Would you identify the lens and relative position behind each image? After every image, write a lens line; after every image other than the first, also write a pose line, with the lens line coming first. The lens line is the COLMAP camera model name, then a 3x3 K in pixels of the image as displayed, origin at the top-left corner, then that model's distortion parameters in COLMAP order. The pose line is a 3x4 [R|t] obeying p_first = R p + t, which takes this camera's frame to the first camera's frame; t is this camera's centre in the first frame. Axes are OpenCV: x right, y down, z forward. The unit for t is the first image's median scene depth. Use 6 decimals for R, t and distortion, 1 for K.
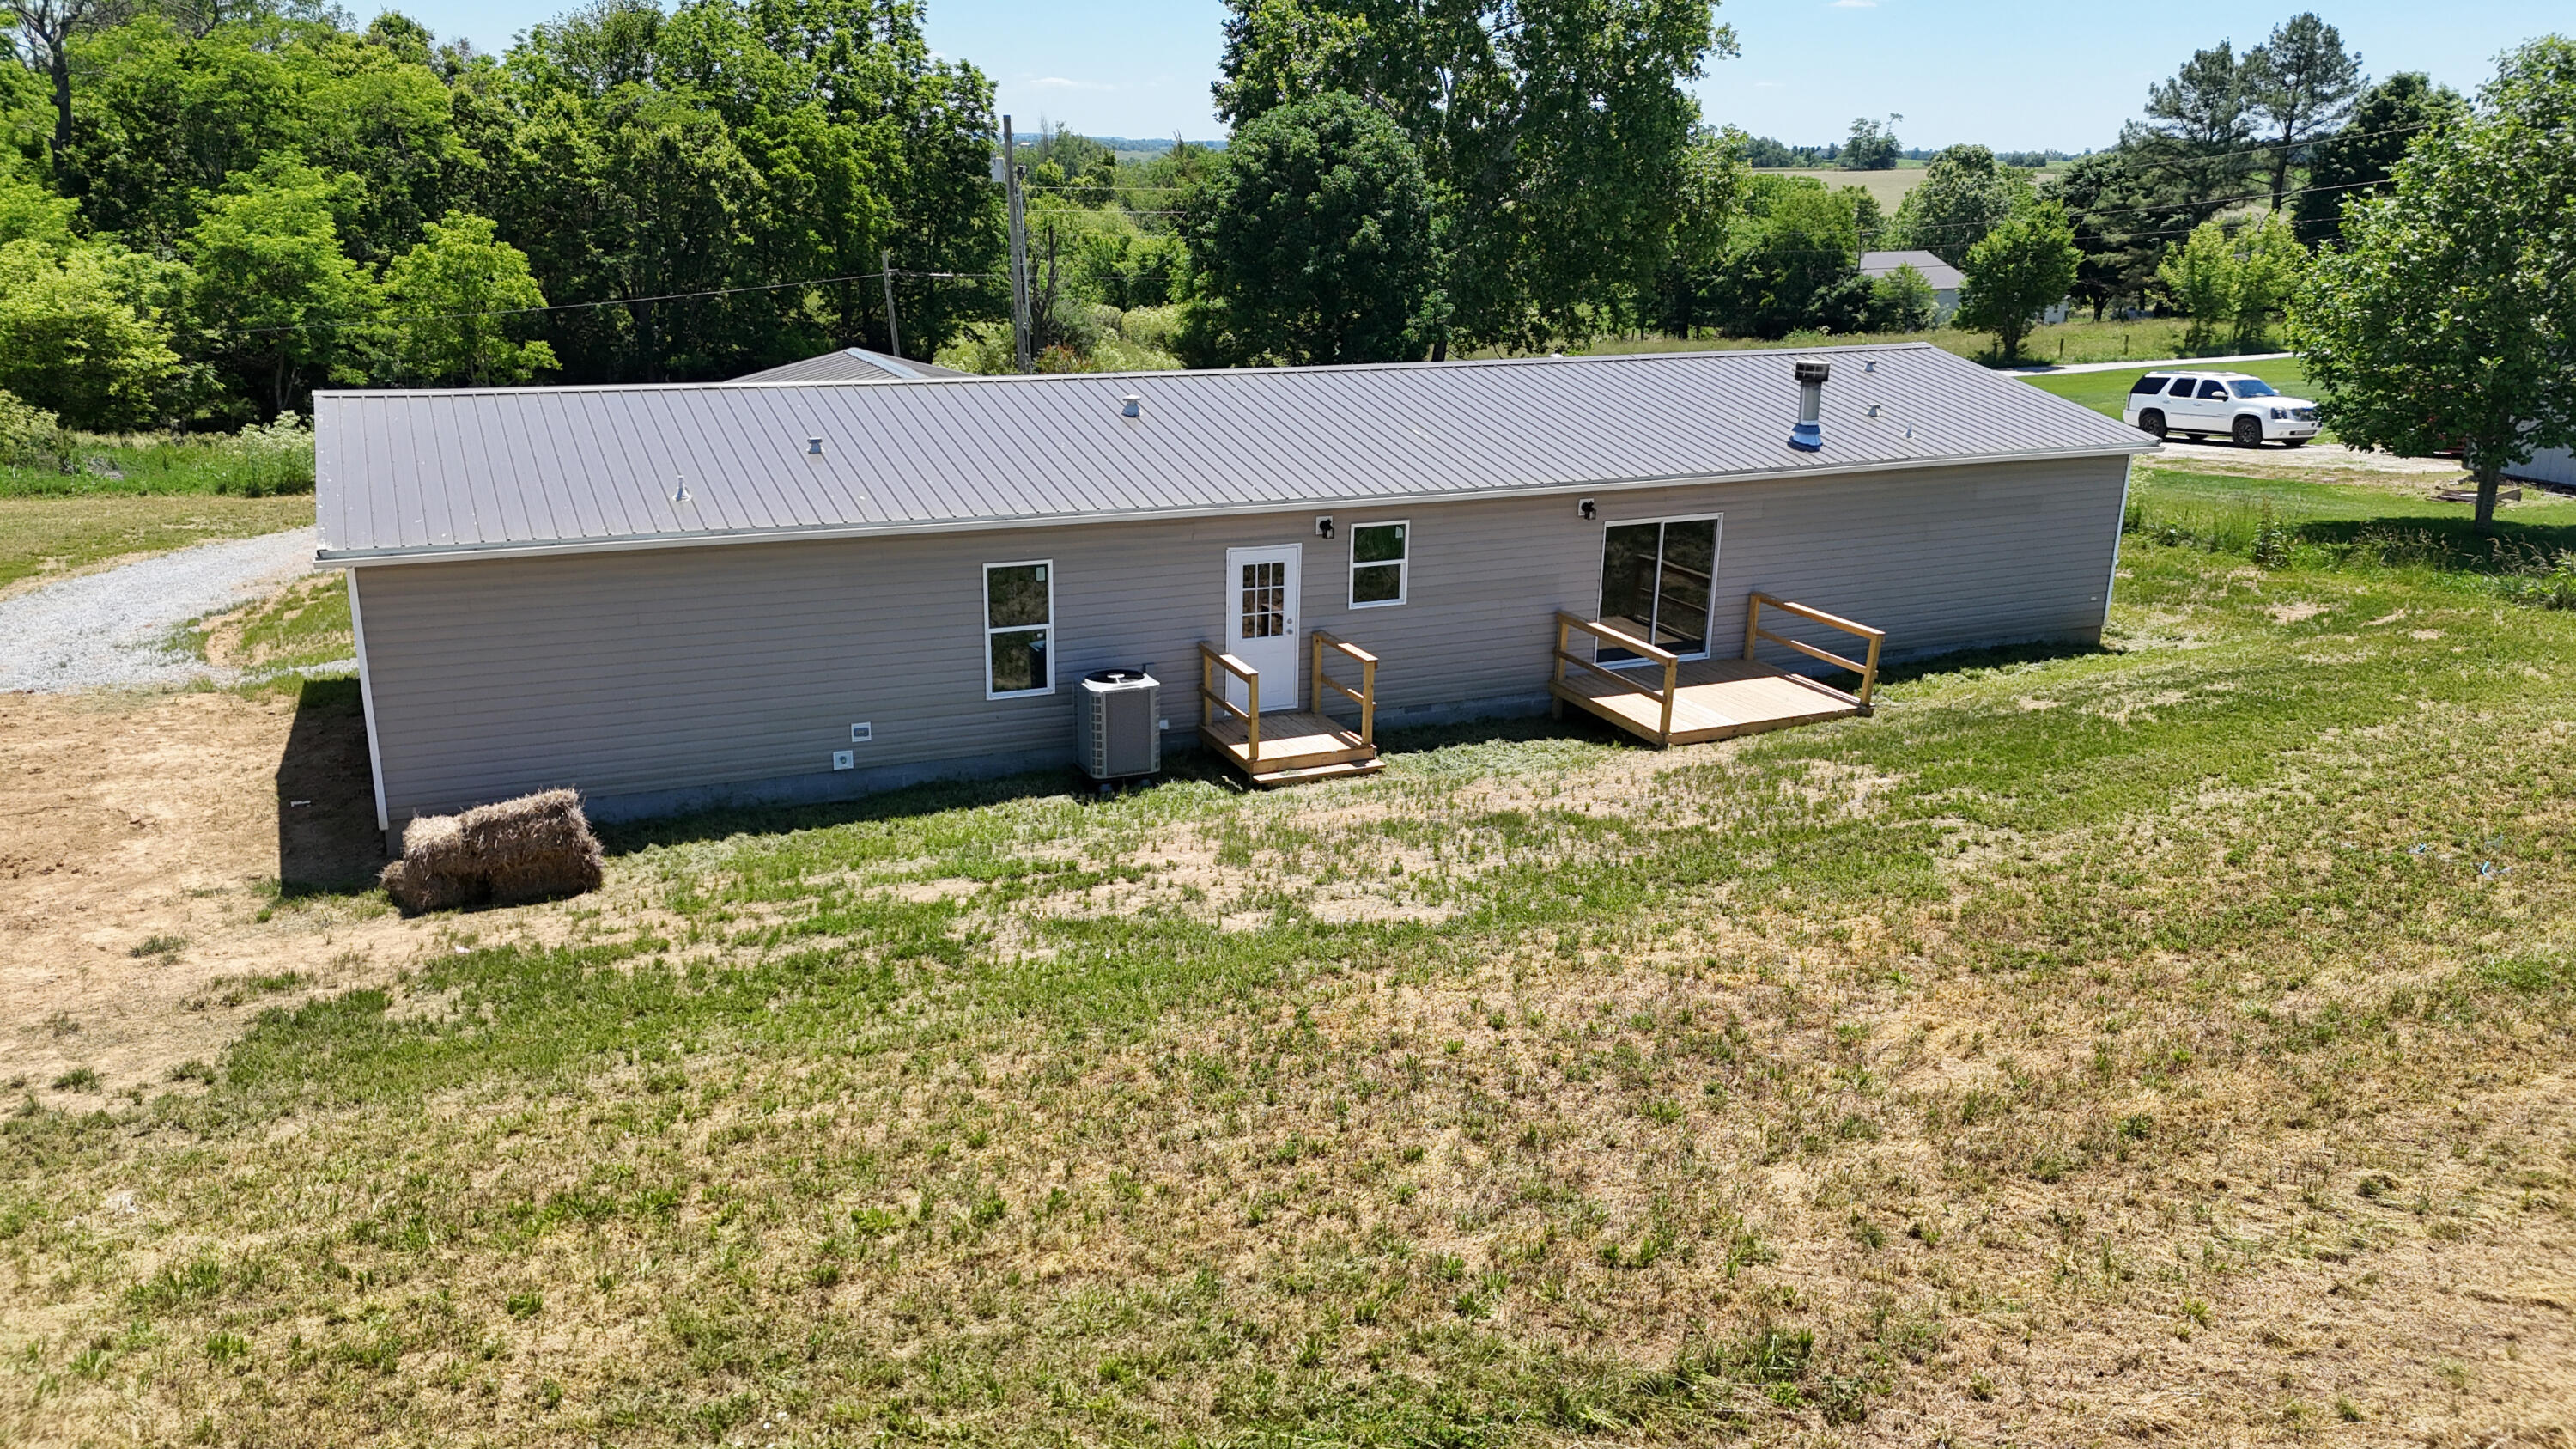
lens RADIAL K [[1872.1, 0, 1288.0], [0, 1872.1, 724.5], [0, 0, 1]] dist [0.103628, -0.139922]
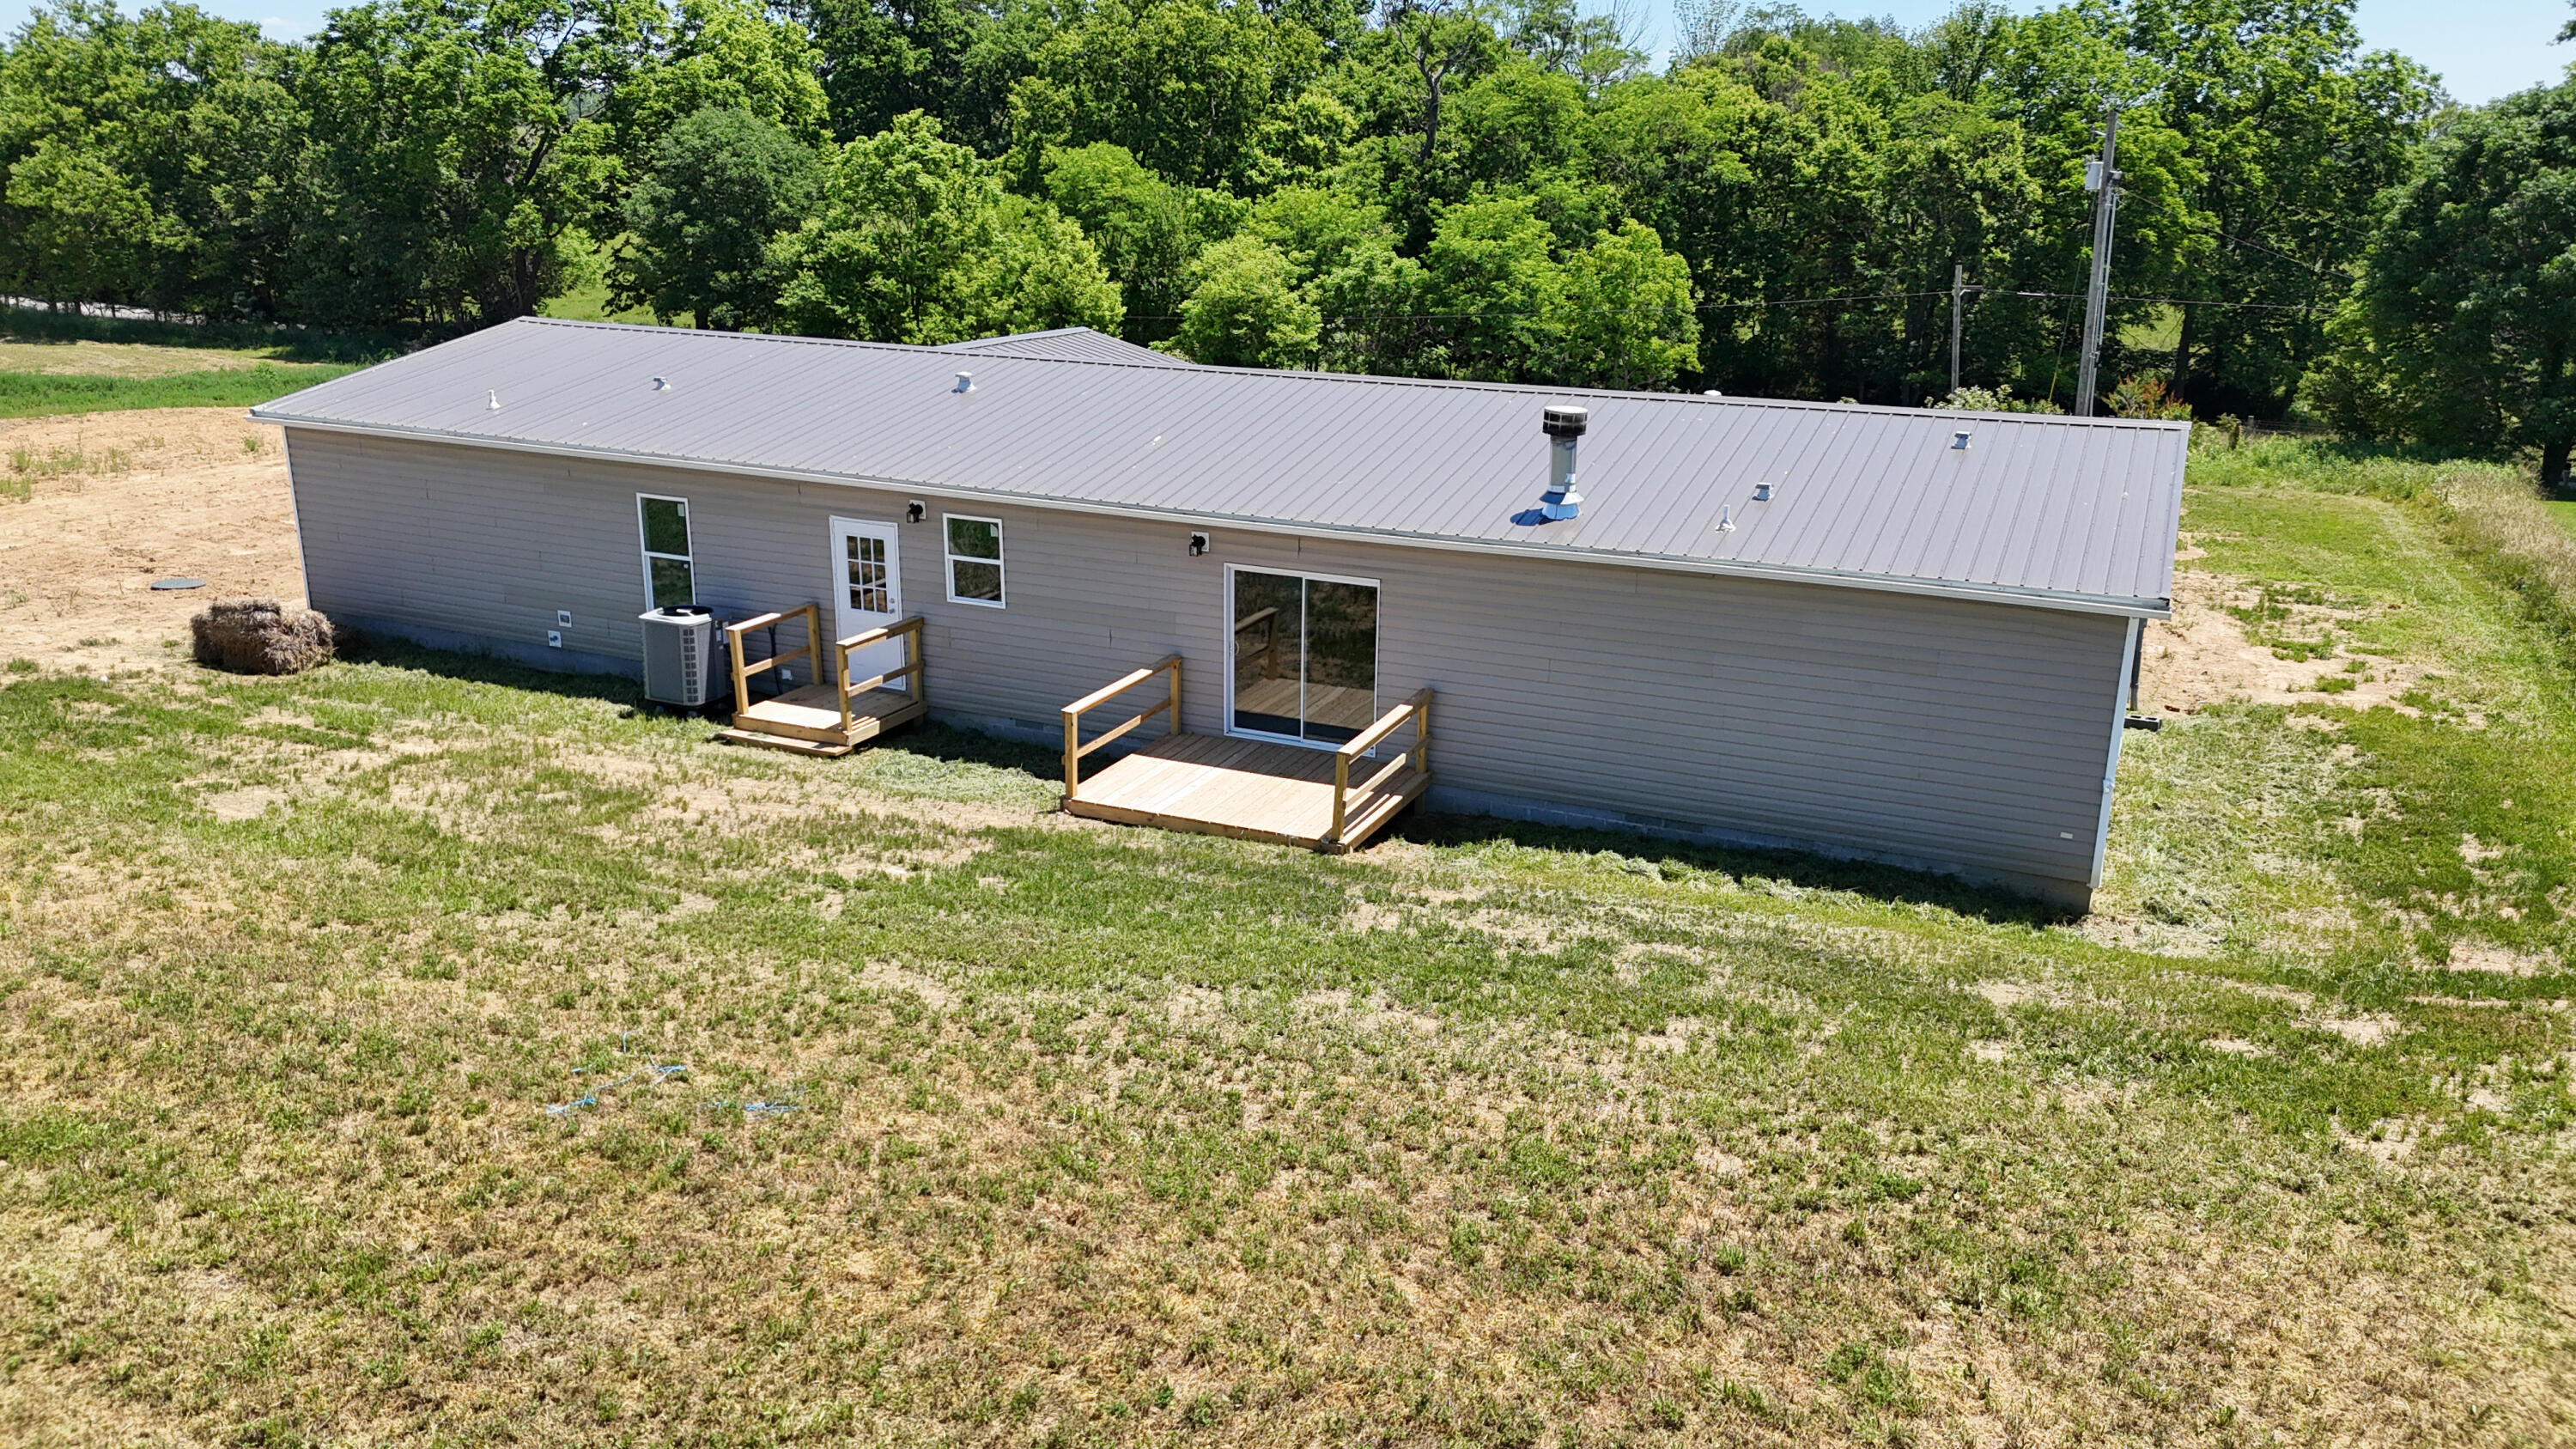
lens RADIAL K [[1910.0, 0, 1286.6], [0, 1910.0, 660.7], [0, 0, 1]] dist [0.099579, -0.099961]
pose [[0.651283, 0.188191, -0.735129, 0.891173], [-0.222052, 0.973619, 0.052518, -0.124057], [0.725619, 0.129033, 0.675890, 0.467908]]
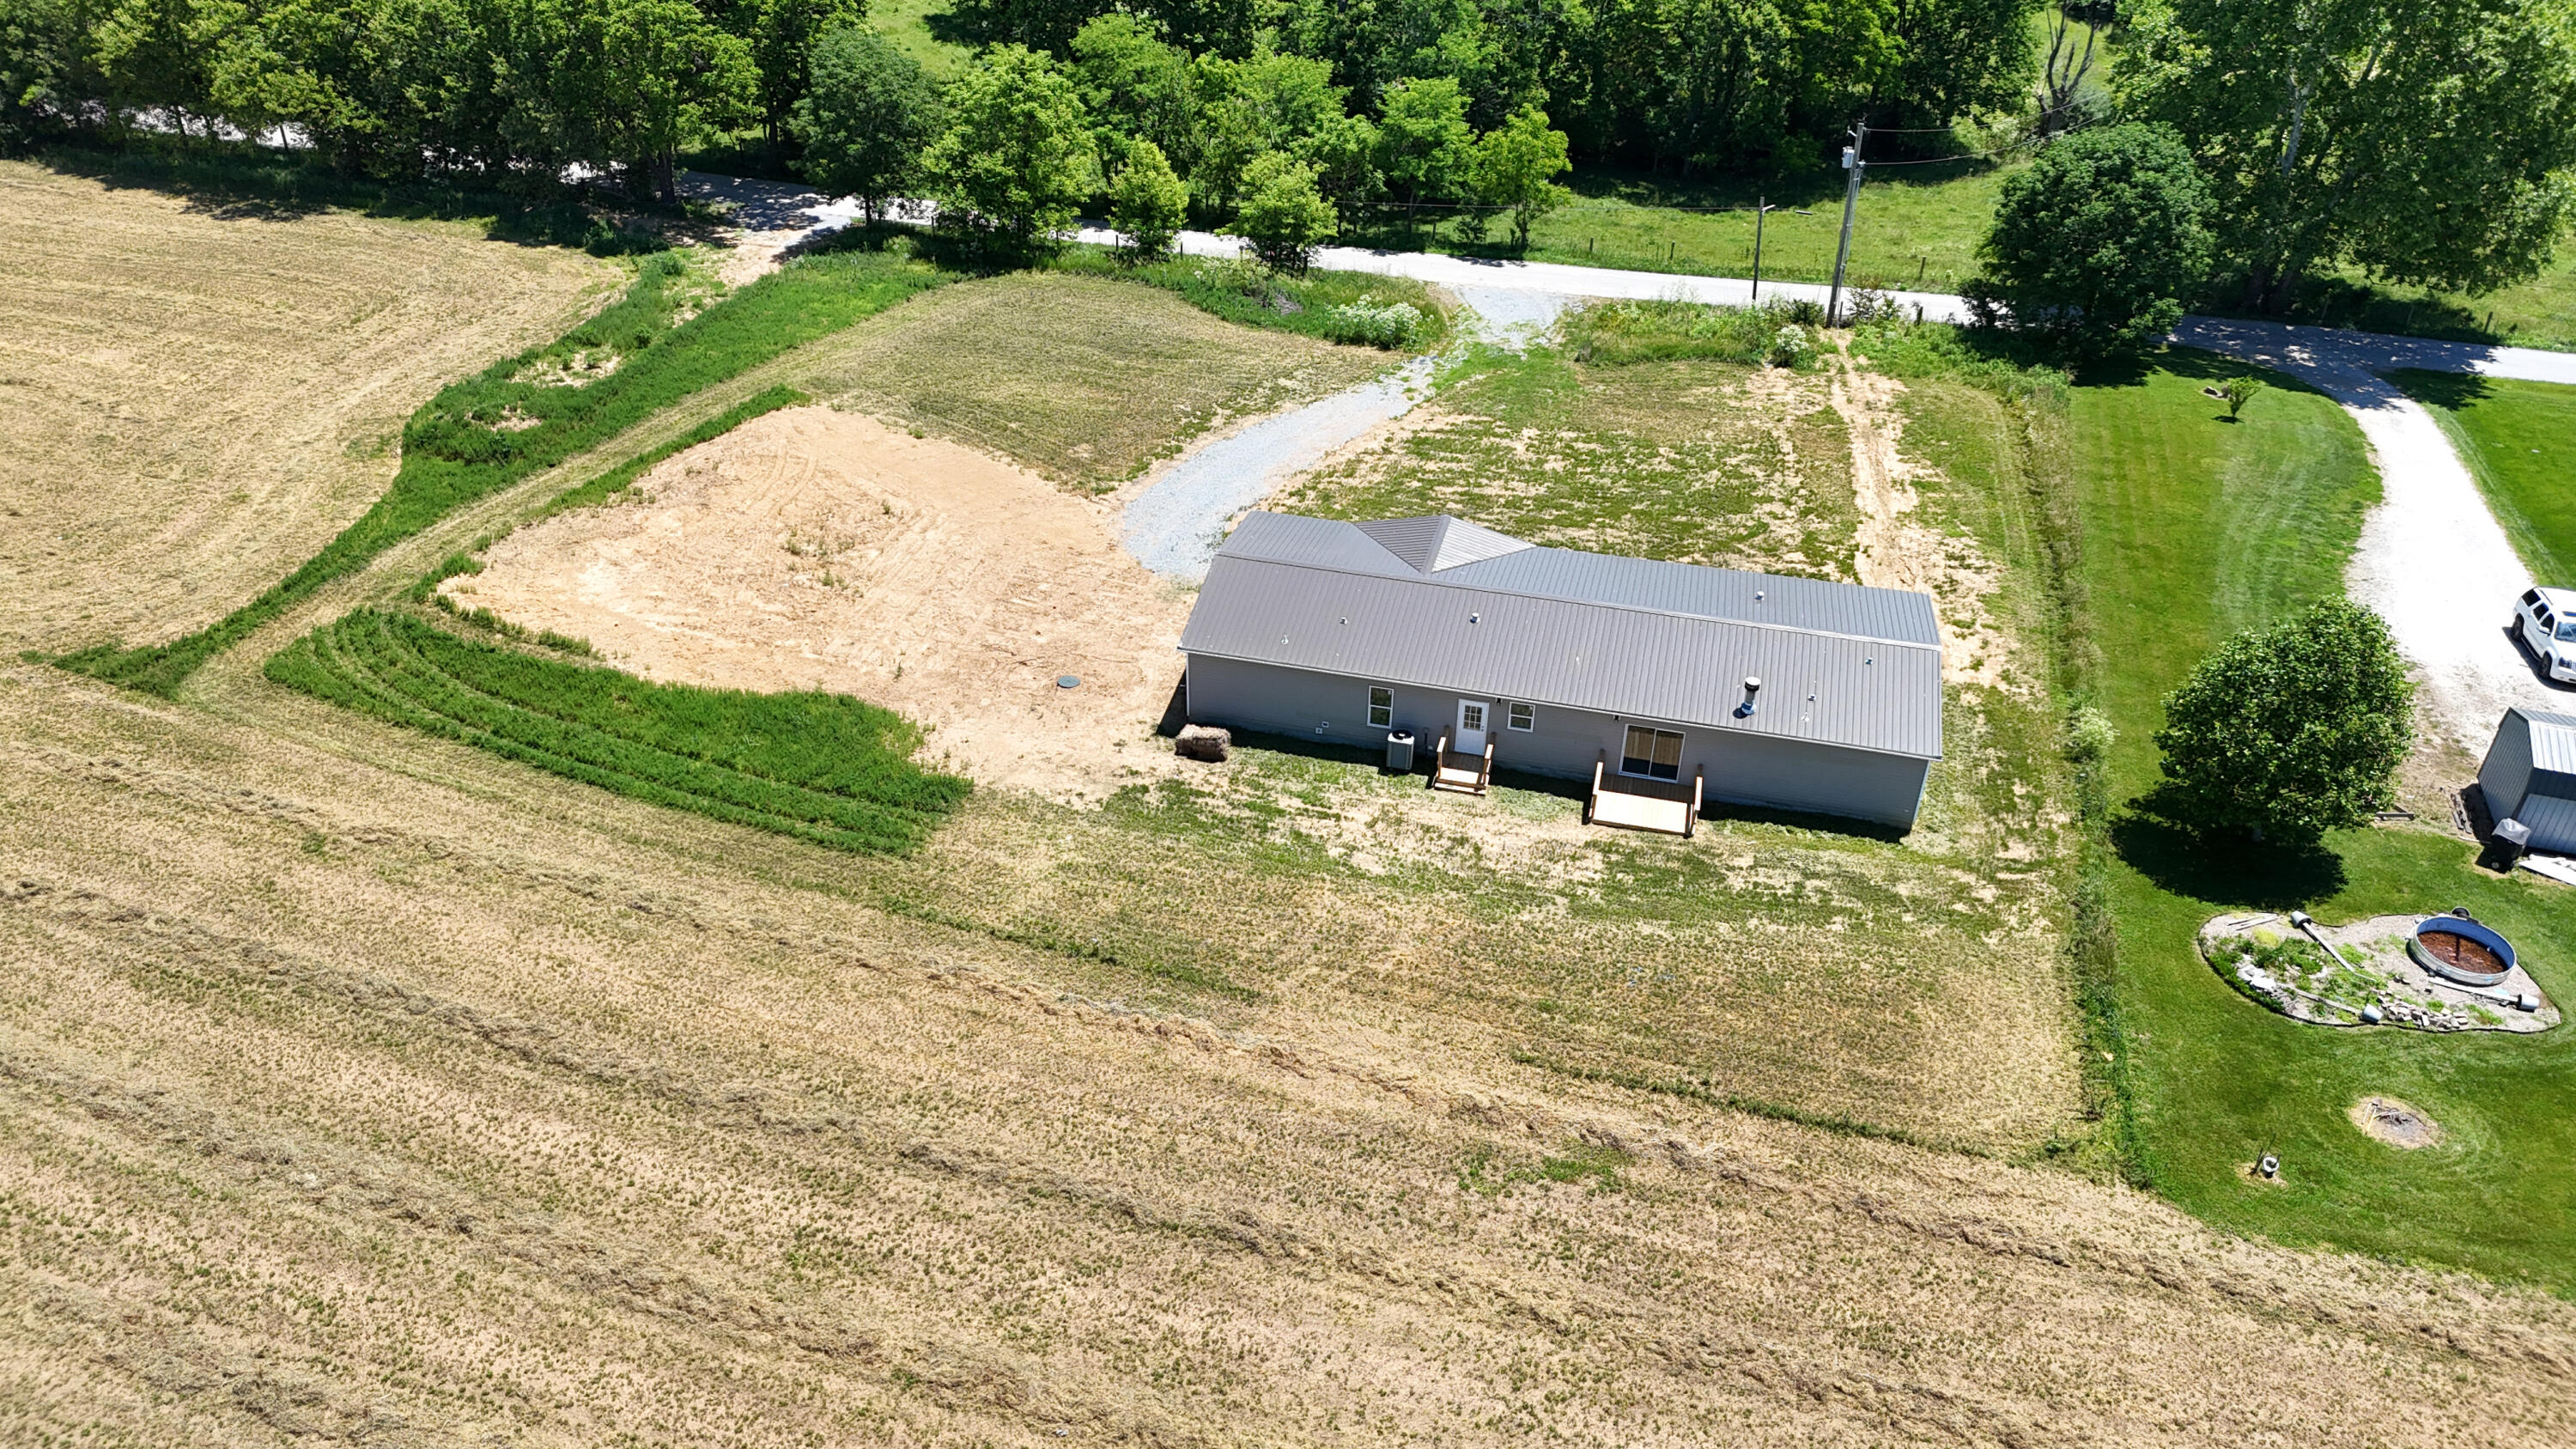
lens RADIAL K [[1910.0, 0, 1286.6], [0, 1910.0, 660.7], [0, 0, 1]] dist [0.099579, -0.099961]
pose [[0.783056, 0.328321, -0.528231, 1.191053], [-0.179840, 0.932560, 0.313033, -0.946379], [0.595382, -0.150126, 0.789292, -1.306237]]
